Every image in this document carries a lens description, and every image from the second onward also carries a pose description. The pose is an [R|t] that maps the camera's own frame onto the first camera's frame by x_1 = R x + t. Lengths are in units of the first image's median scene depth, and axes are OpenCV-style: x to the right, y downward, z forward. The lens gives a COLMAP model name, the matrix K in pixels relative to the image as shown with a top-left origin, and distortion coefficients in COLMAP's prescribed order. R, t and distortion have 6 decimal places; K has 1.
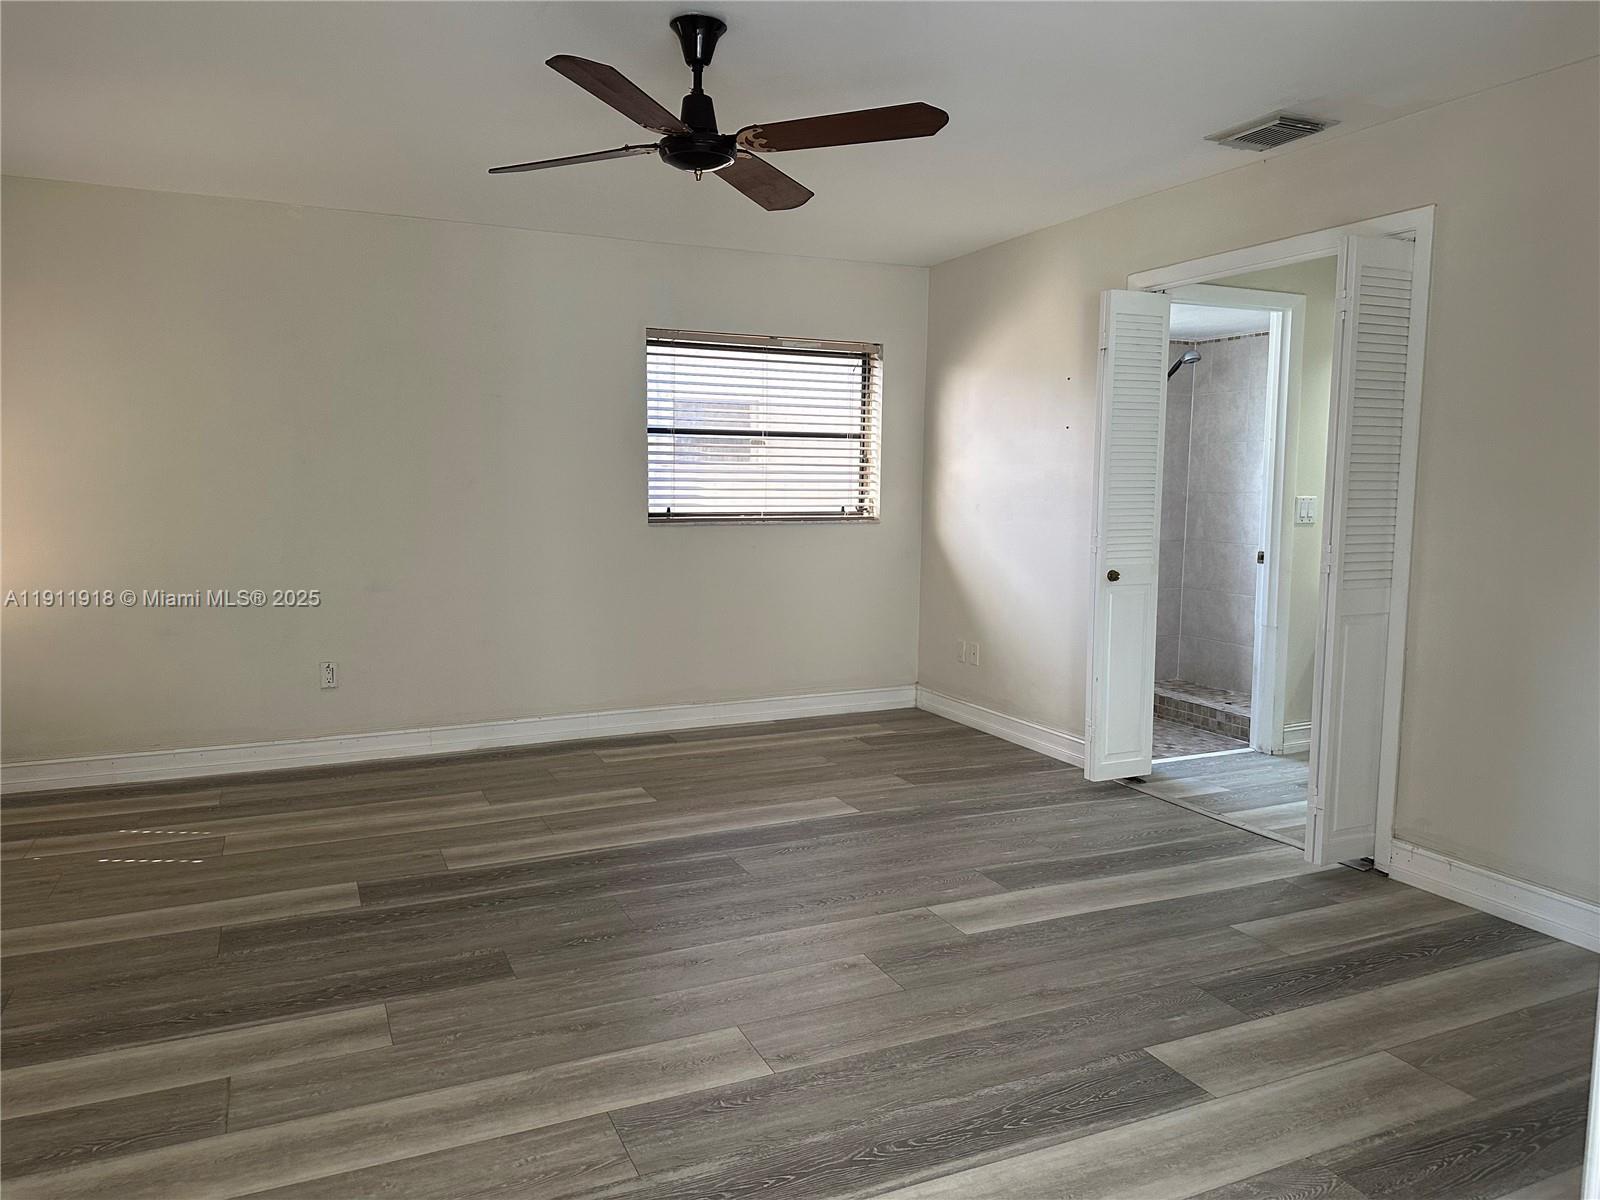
lens RADIAL K [[1118.5, 0, 807.6], [0, 1118.5, 592.9], [0, 0, 1]] dist [0.148003, -0.224720]
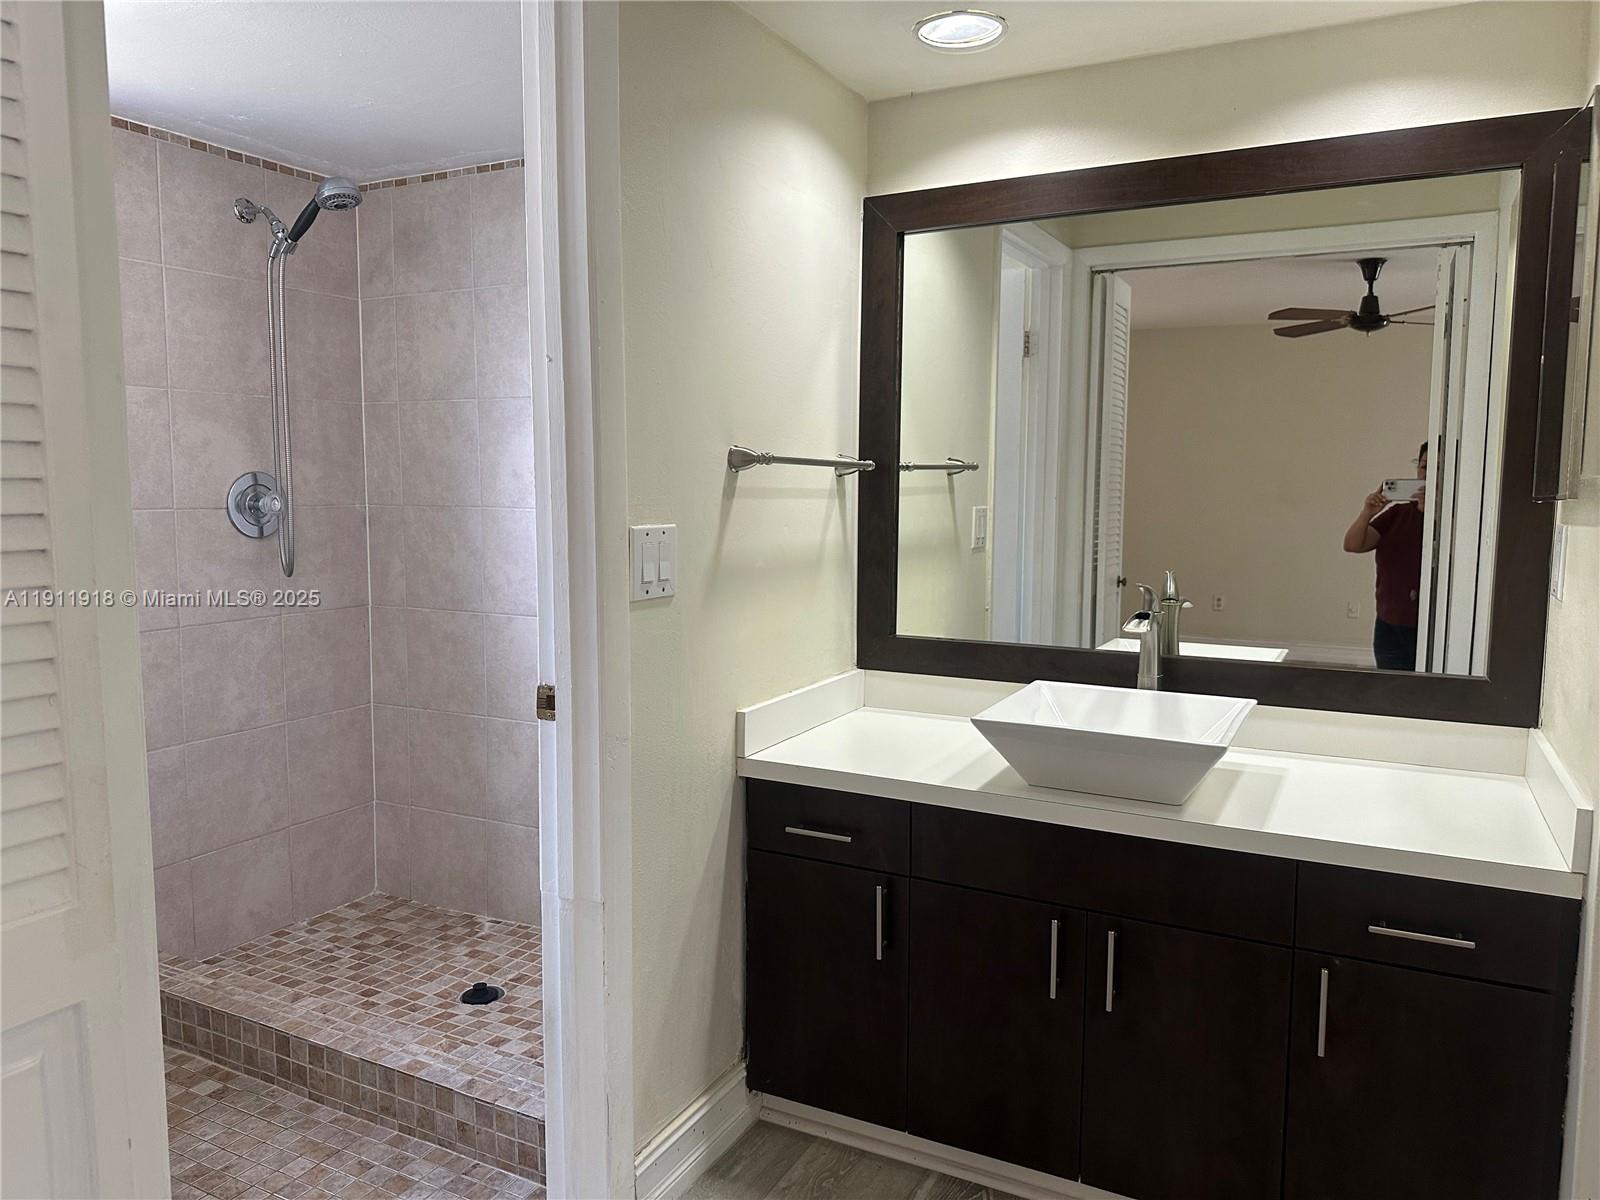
lens RADIAL K [[1145.6, 0, 800.0], [0, 1145.6, 600.0], [0, 0, 1]] dist [0.076228, -0.133397]
pose [[0.802621, -0.065935, 0.592834, 0.332231], [0.062497, 0.997697, 0.026351, -0.087162], [-0.593207, 0.015900, 0.804893, 0.876093]]
